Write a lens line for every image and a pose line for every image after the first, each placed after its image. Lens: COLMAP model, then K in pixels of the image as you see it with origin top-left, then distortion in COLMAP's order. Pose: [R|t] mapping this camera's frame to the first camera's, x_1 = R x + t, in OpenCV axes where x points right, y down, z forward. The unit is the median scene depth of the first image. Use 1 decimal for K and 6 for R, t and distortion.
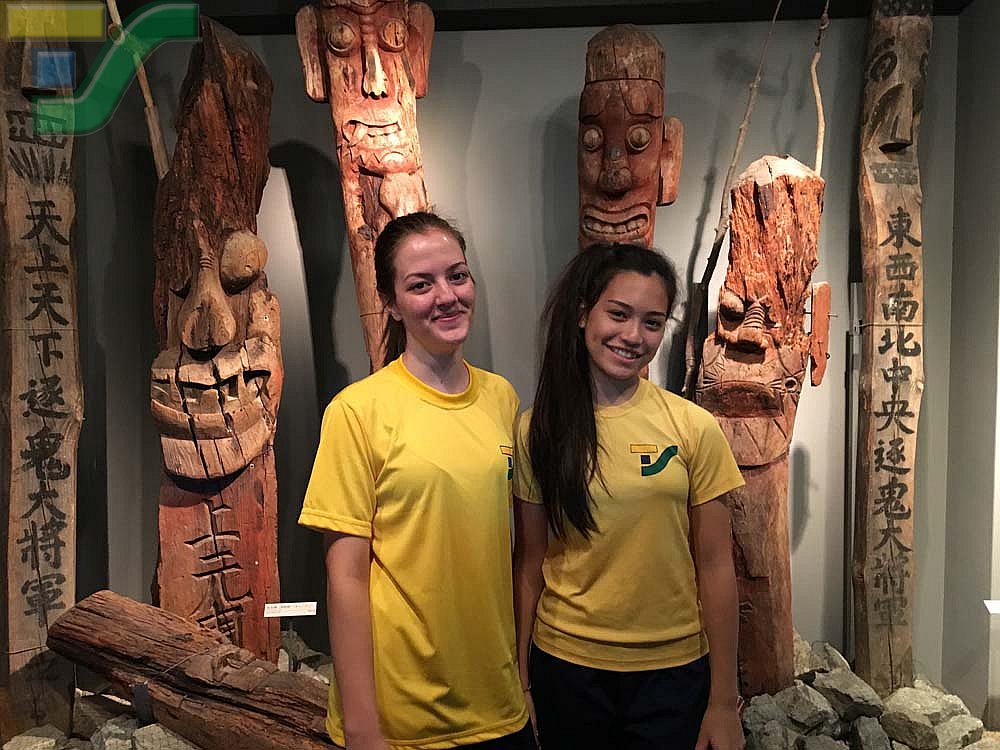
lens RADIAL K [[853.2, 0, 531.9], [0, 853.2, 368.5], [0, 0, 1]] dist [0.055941, -0.076128]
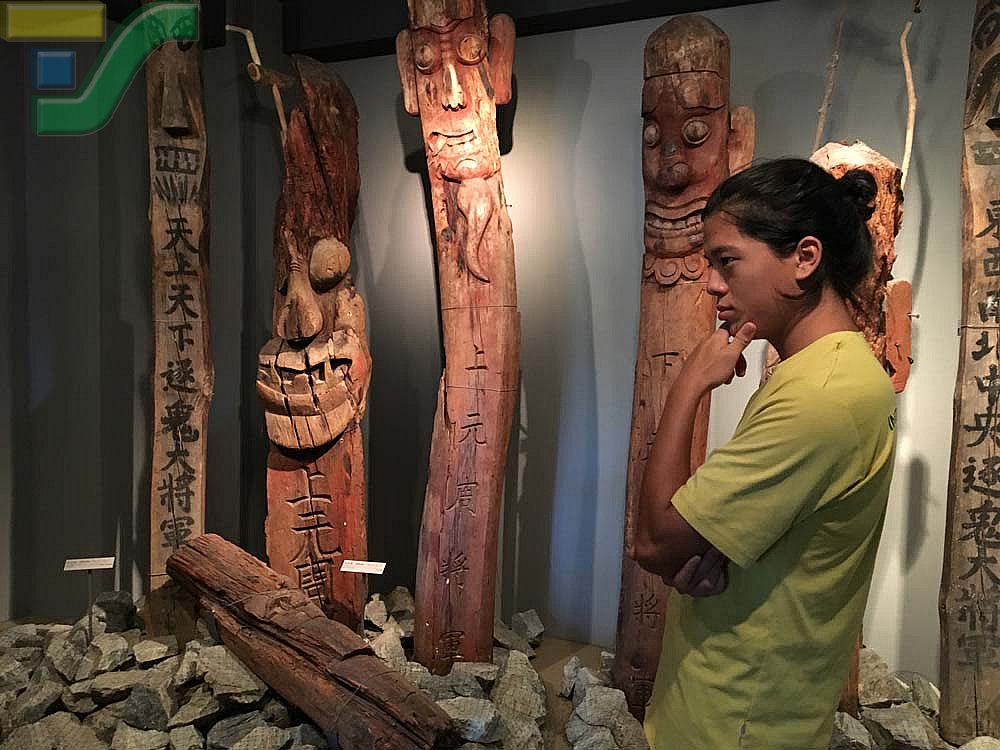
lens RADIAL K [[853.2, 0, 504.3], [0, 853.2, 369.8], [0, 0, 1]] dist [0.055941, -0.076128]
pose [[0.933767, 0.035913, -0.356075, 0.287612], [-0.024563, 0.999037, 0.036348, -0.028955], [0.357038, -0.025194, 0.933750, 0.002916]]
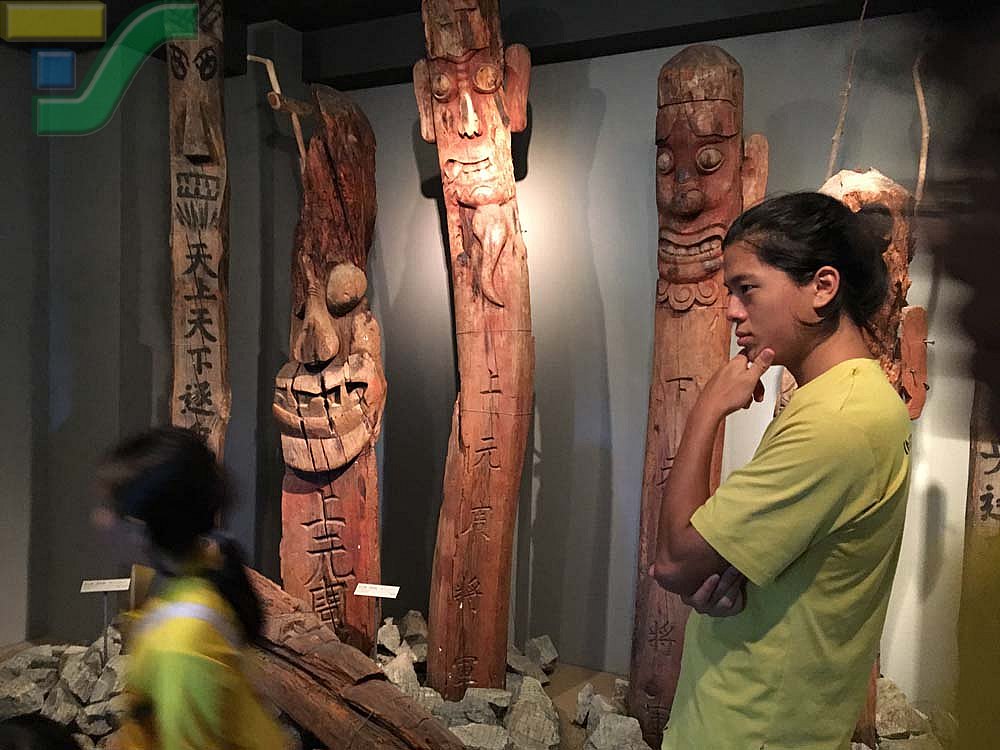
lens RADIAL K [[853.2, 0, 503.9], [0, 853.2, 369.9], [0, 0, 1]] dist [0.055941, -0.076128]
pose [[0.928055, 0.029487, -0.371274, 0.287519], [-0.028493, 0.999561, 0.008165, -0.028654], [0.371352, 0.003001, 0.928487, -0.002977]]
